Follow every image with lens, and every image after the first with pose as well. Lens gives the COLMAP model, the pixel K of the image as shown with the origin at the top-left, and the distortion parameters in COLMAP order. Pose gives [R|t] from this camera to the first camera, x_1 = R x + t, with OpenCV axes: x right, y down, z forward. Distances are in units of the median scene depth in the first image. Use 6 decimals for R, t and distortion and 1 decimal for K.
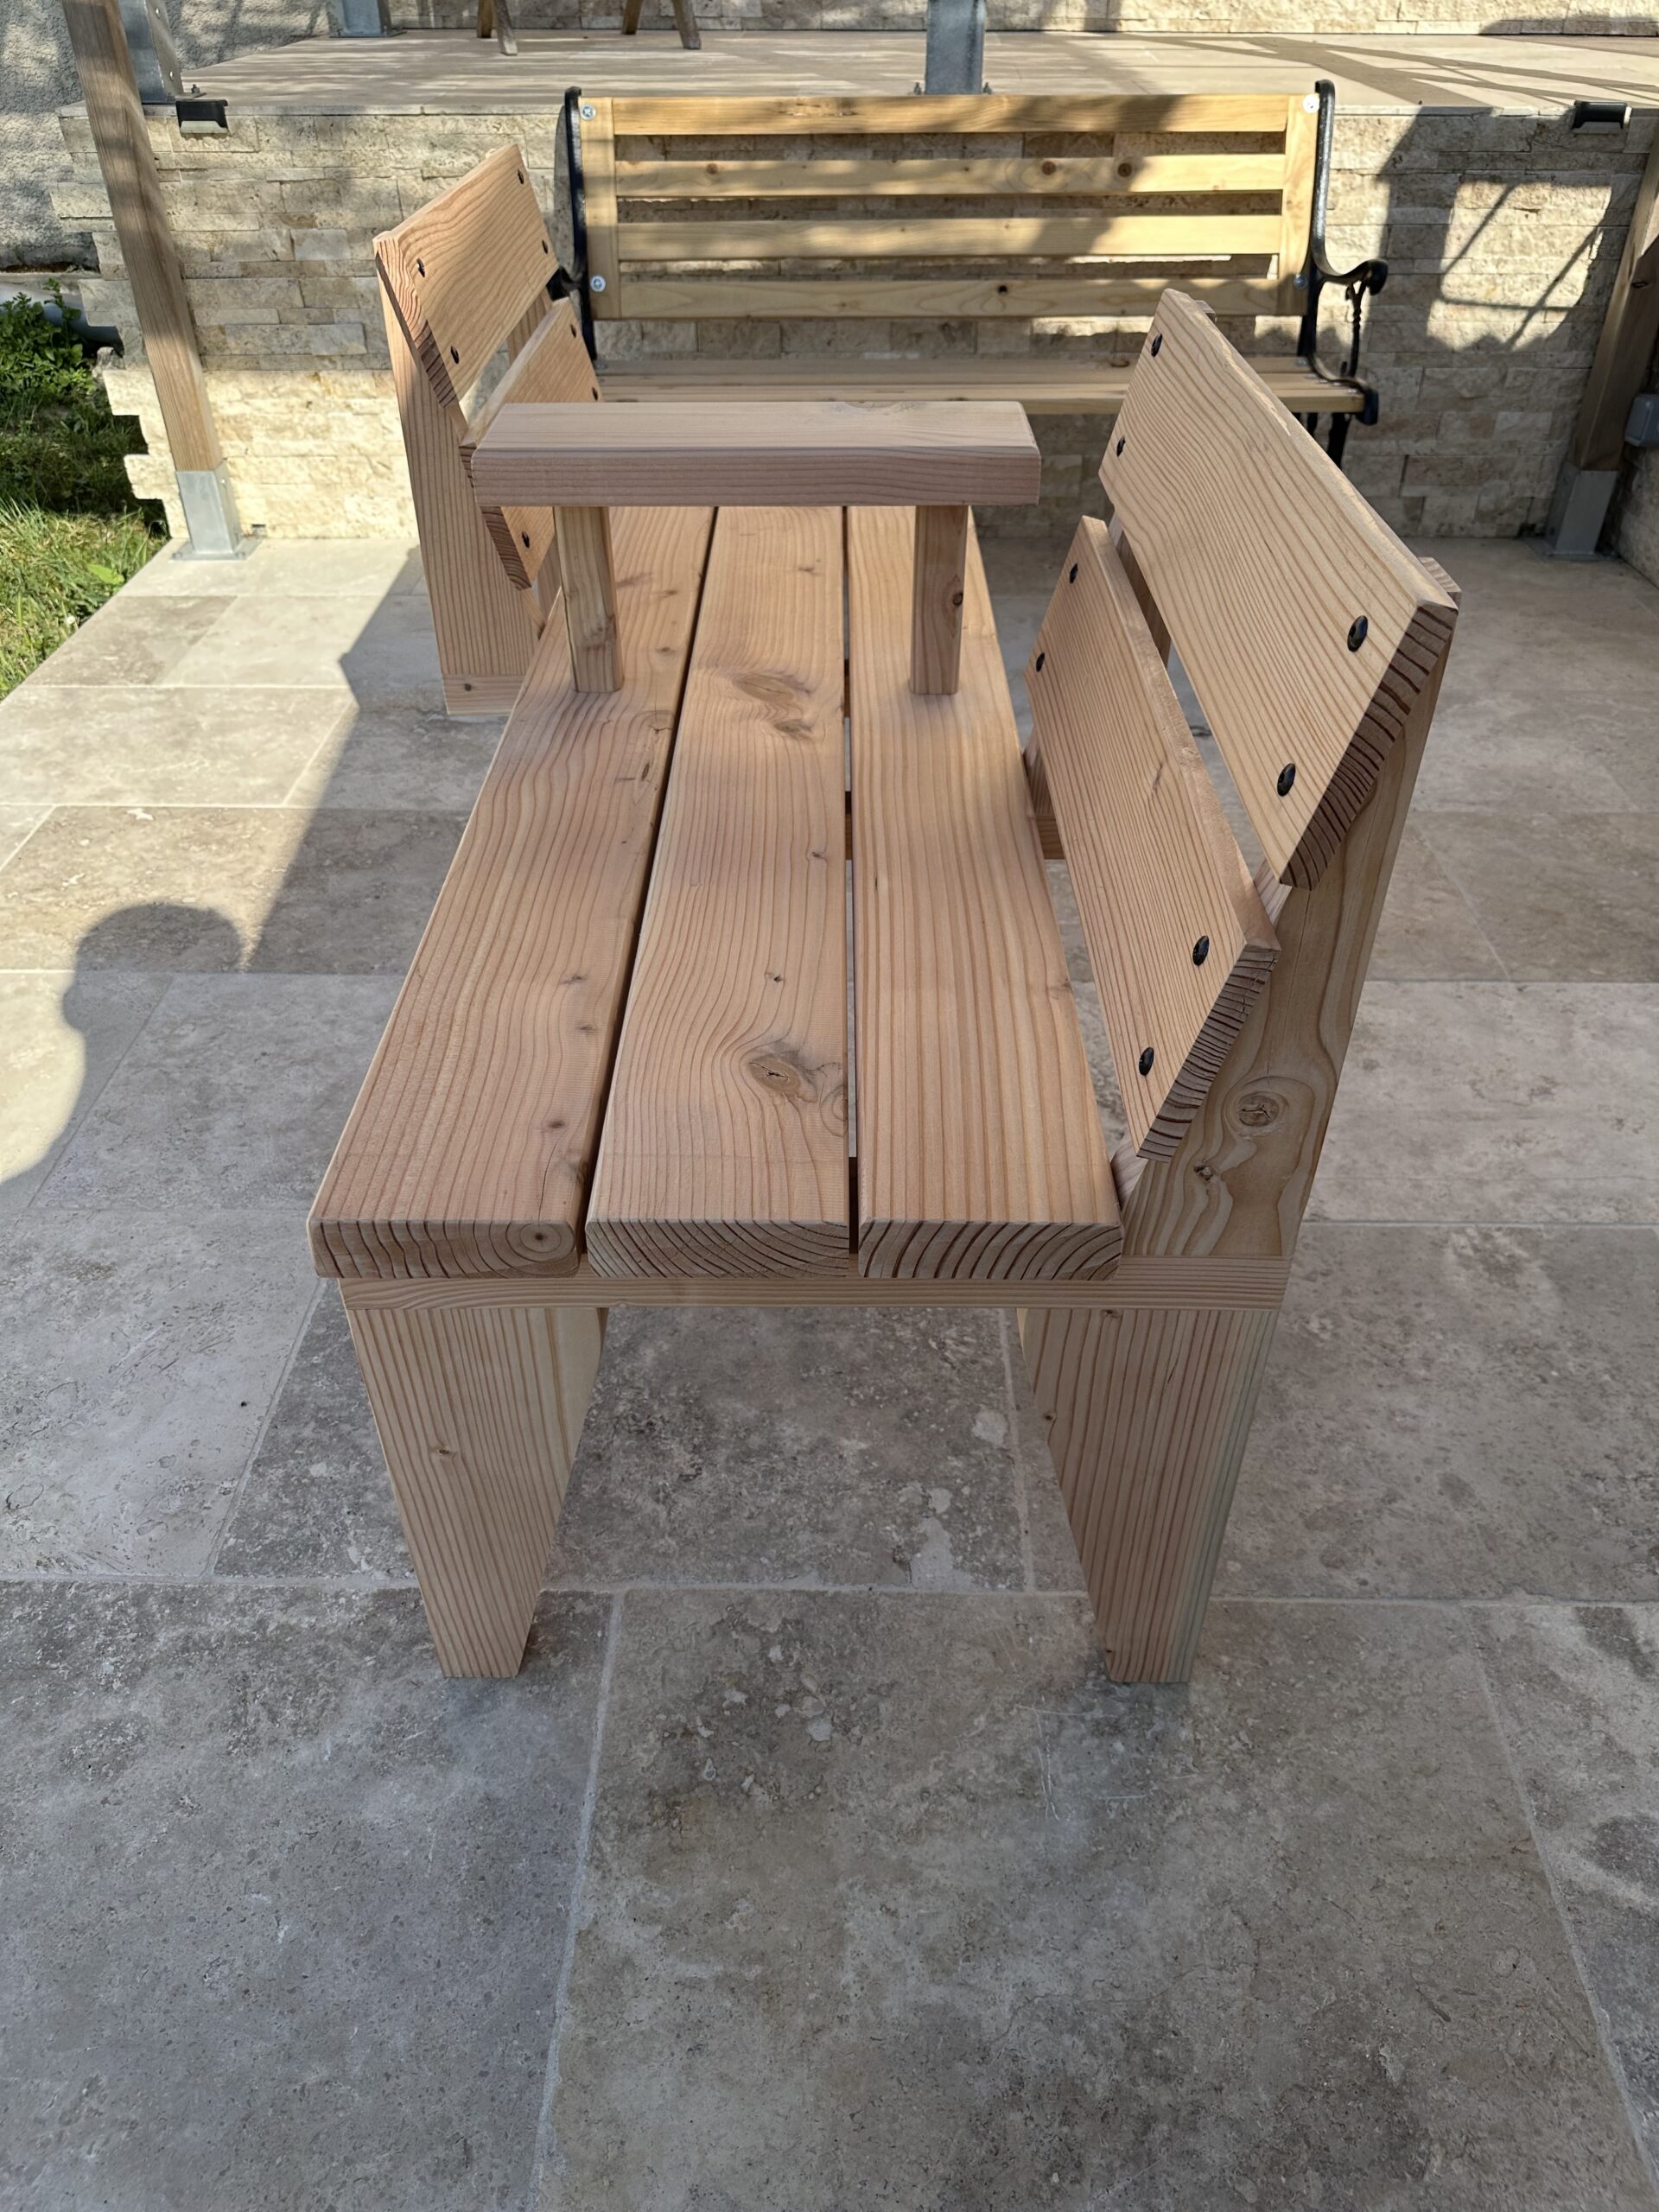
lens RADIAL K [[1558.7, 0, 826.7], [0, 1558.7, 1107.7], [0, 0, 1]] dist [0.042615, -0.008342]
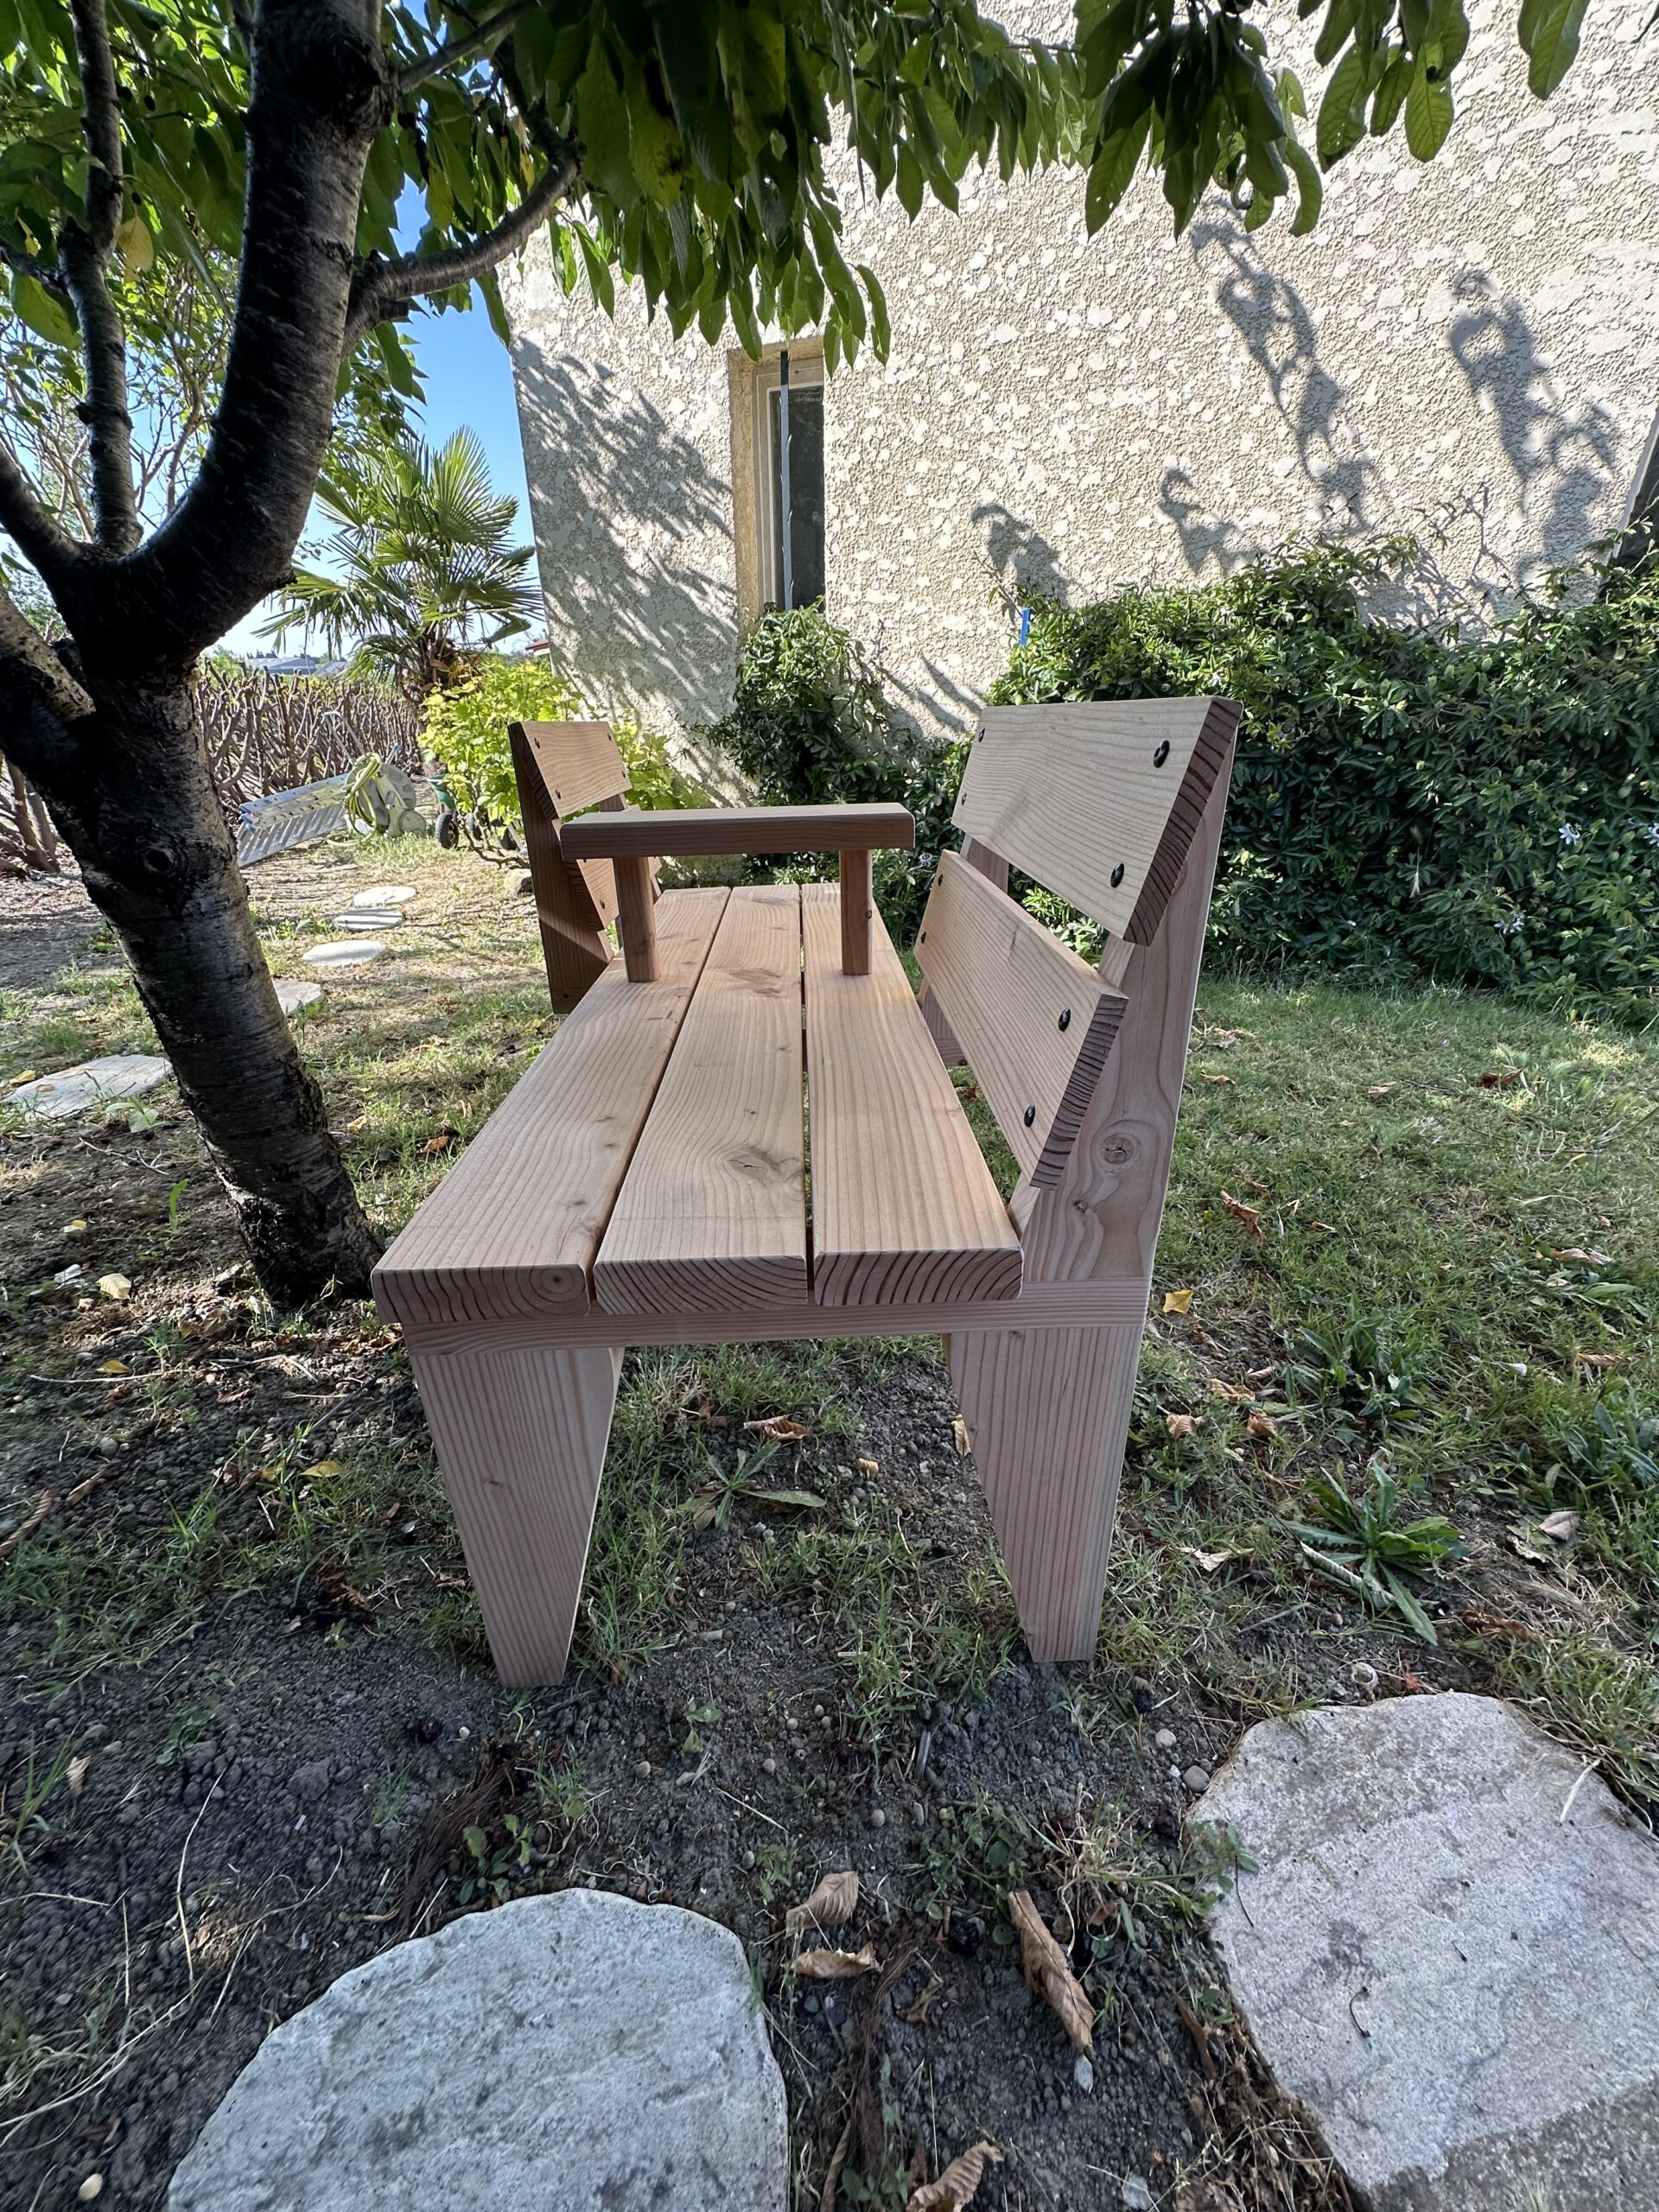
lens RADIAL K [[885.9, 0, 831.0], [0, 885.9, 1102.2], [0, 0, 1]] dist [-0.019102, -0.000025]
pose [[0.998735, -0.040620, 0.029632, 0.018425], [0.046471, 0.970748, -0.235562, 0.119755], [-0.019196, 0.236641, 0.971408, 0.276514]]
